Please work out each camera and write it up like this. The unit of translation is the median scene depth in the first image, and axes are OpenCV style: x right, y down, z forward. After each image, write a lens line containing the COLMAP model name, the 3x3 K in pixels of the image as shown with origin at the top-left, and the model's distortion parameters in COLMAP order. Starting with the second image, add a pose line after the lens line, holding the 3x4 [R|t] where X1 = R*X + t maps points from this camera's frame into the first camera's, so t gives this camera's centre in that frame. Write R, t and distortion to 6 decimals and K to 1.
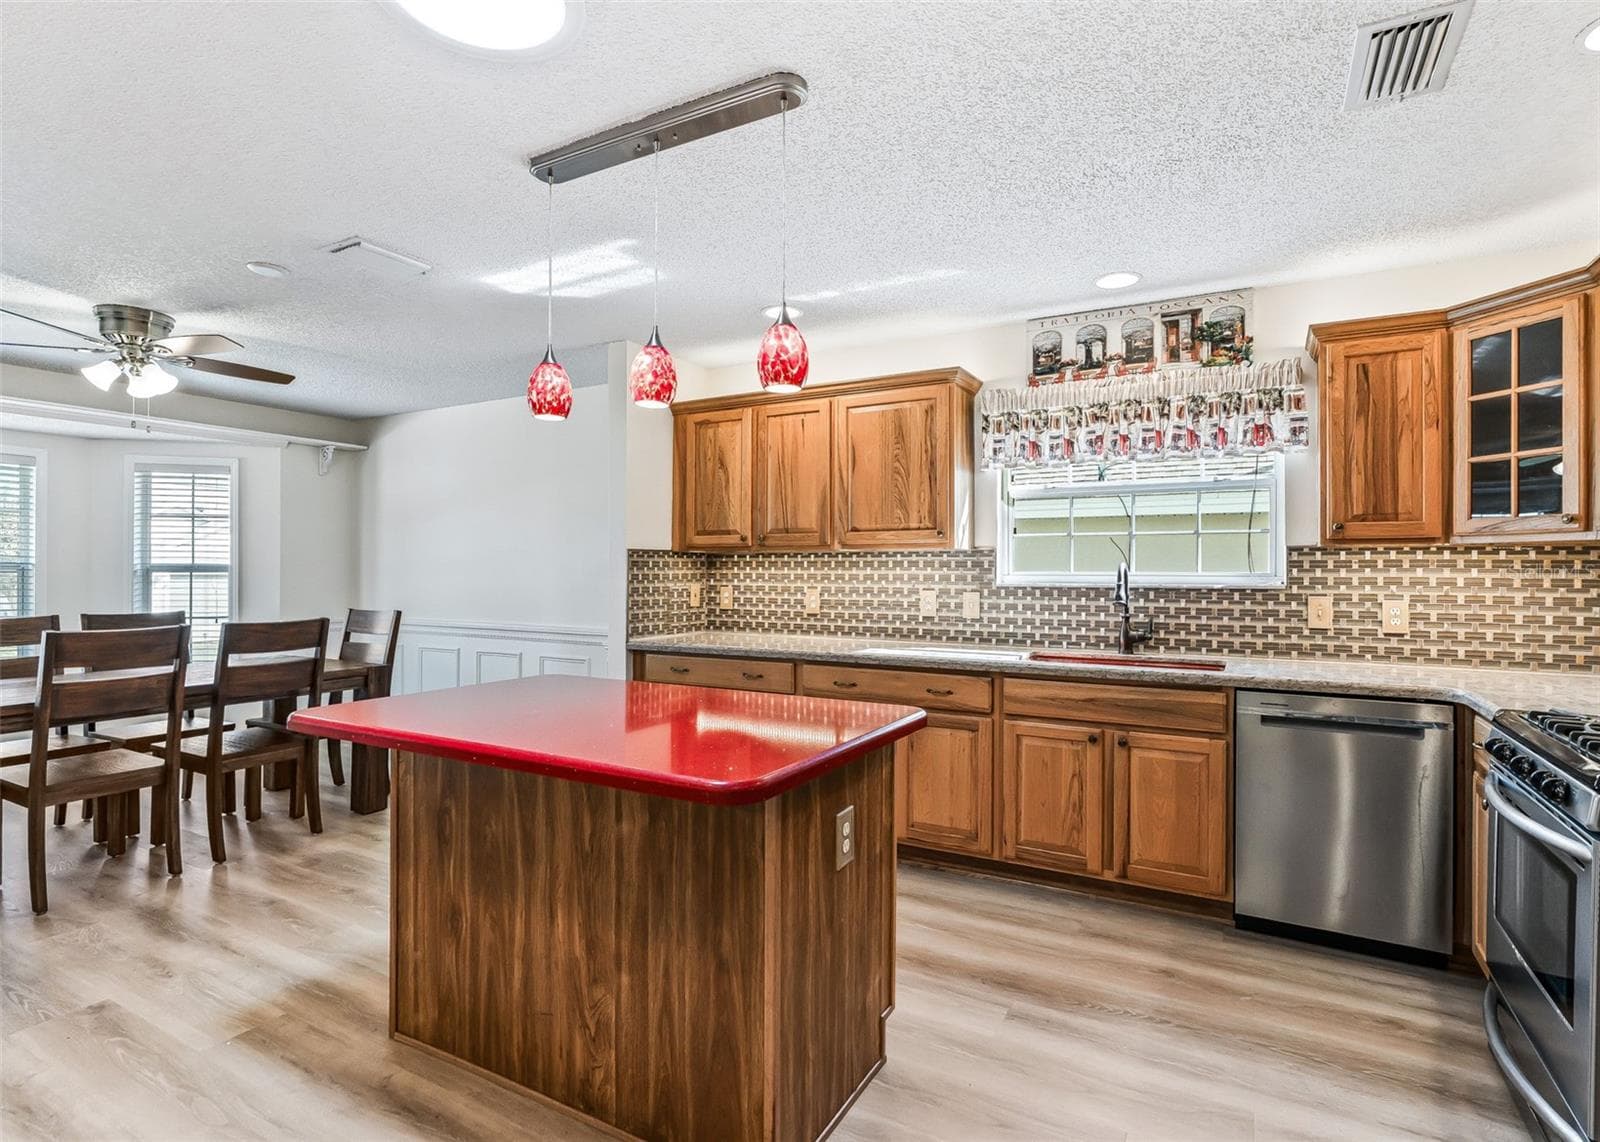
lens RADIAL K [[808.9, 0, 810.0], [0, 808.9, 566.3], [0, 0, 1]] dist [-0.011991, 0.004086]
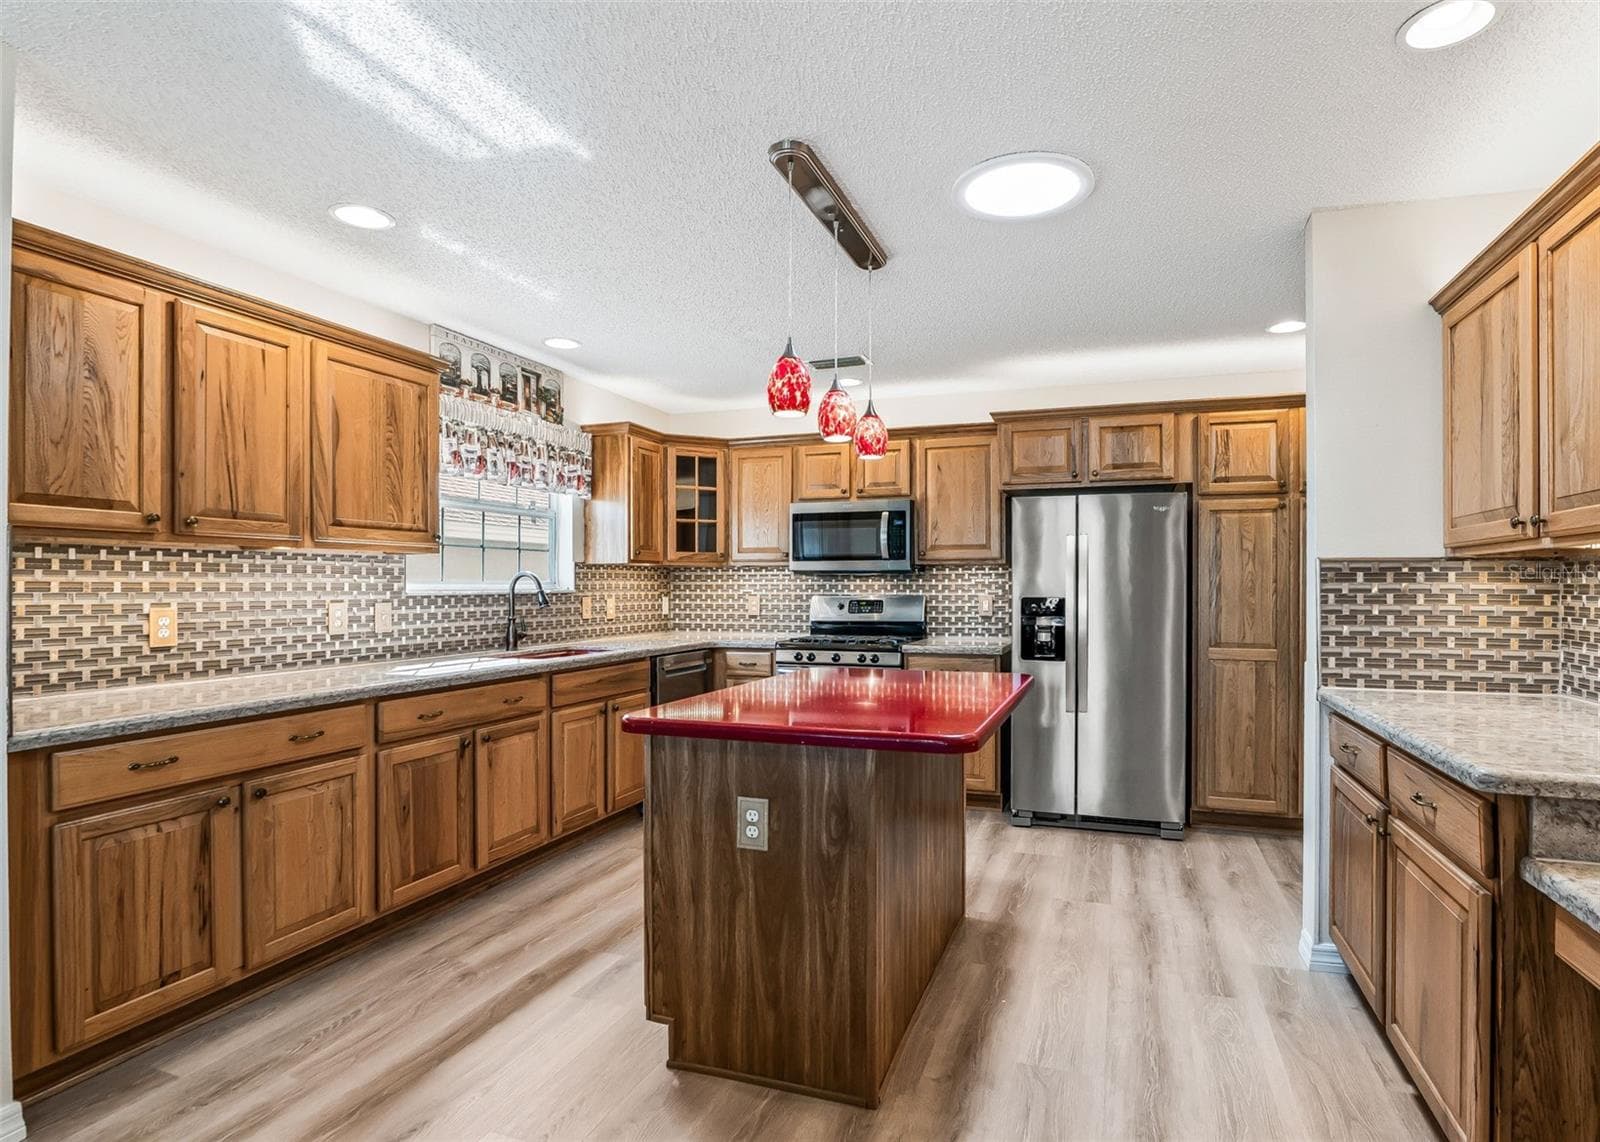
lens RADIAL K [[833.4, 0, 838.8], [0, 833.4, 578.8], [0, 0, 1]] dist [-0.015492, 0.000863]
pose [[-0.174236, 0.004921, 0.984692, -0.949435], [-0.006884, 0.999957, -0.006216, 0.009601], [-0.984680, -0.007862, -0.174194, 0.810722]]
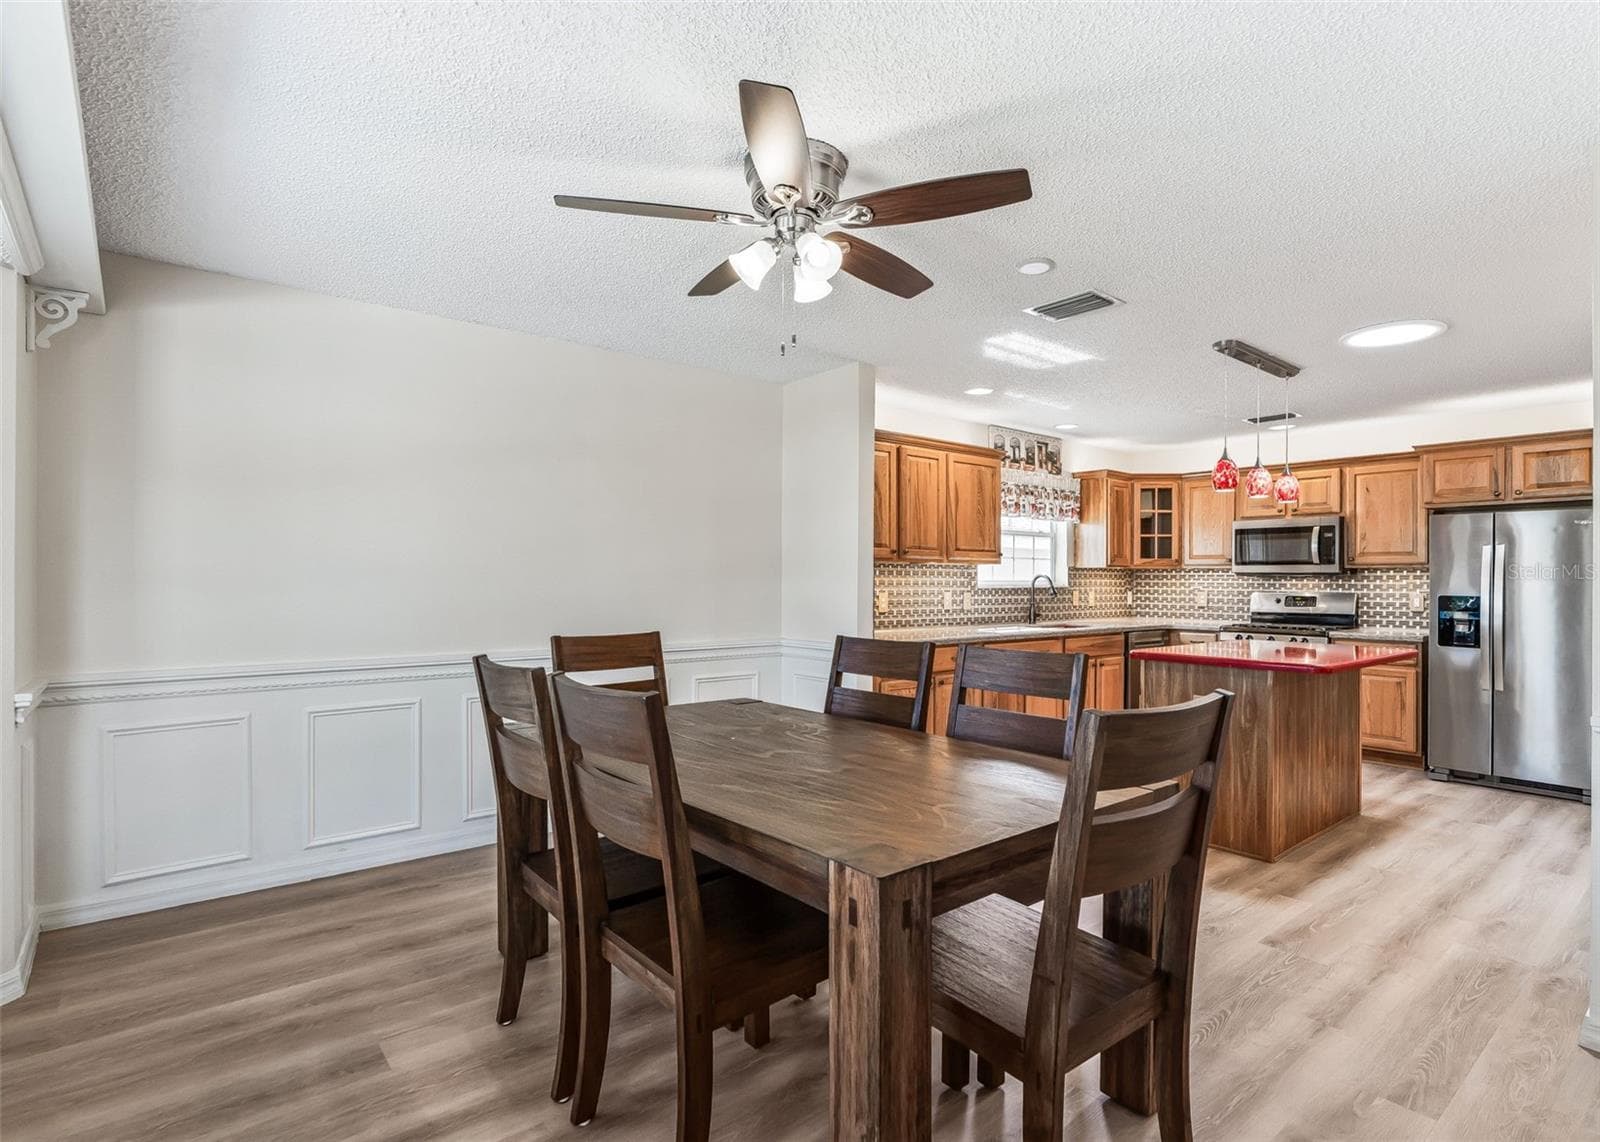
lens RADIAL K [[808.9, 0, 814.9], [0, 808.9, 578.6], [0, 0, 1]] dist [-0.011991, 0.004086]
pose [[0.364211, -0.000853, 0.931316, -1.622496], [-0.011763, 0.999916, 0.005516, 0.001126], [-0.931242, -0.012964, 0.364170, 0.863361]]
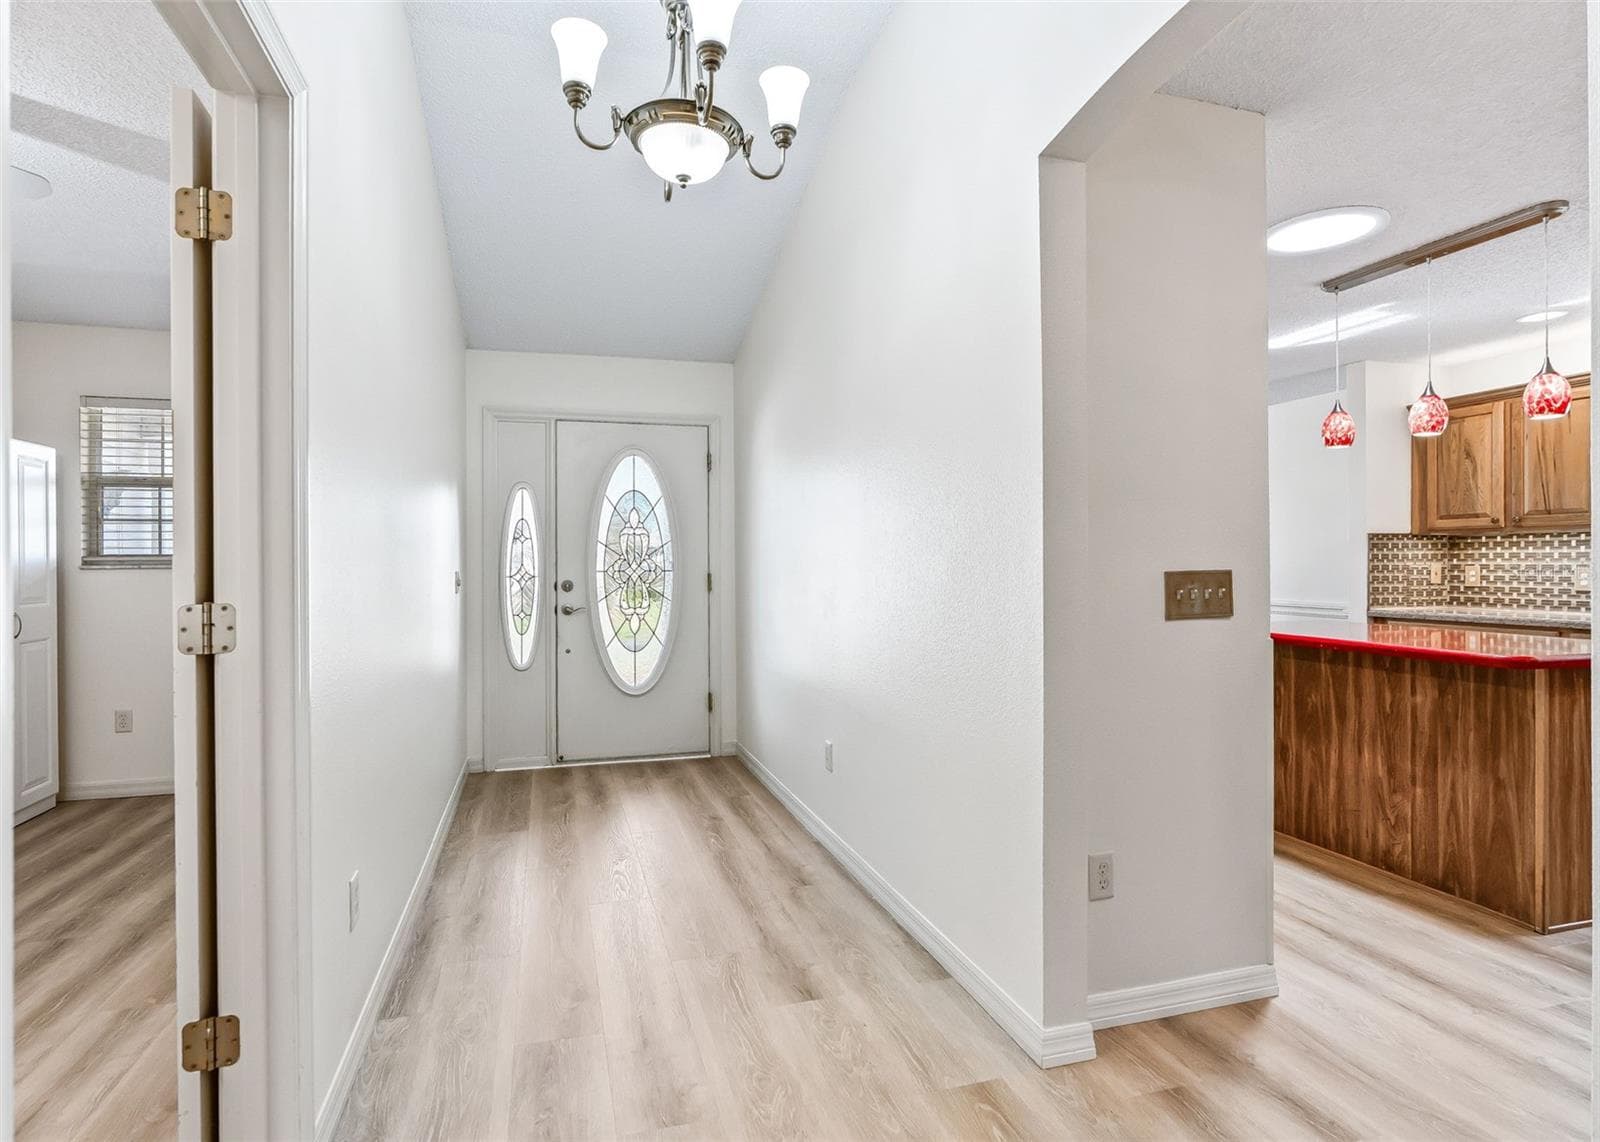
lens RADIAL K [[808.9, 0, 778.4], [0, 808.9, 561.6], [0, 0, 1]] dist [-0.011991, 0.004086]
pose [[0.703487, -0.005943, -0.710683, 0.011137], [0.007802, 0.999969, -0.000638, 0.018877], [0.710665, -0.005096, 0.703512, -0.602520]]
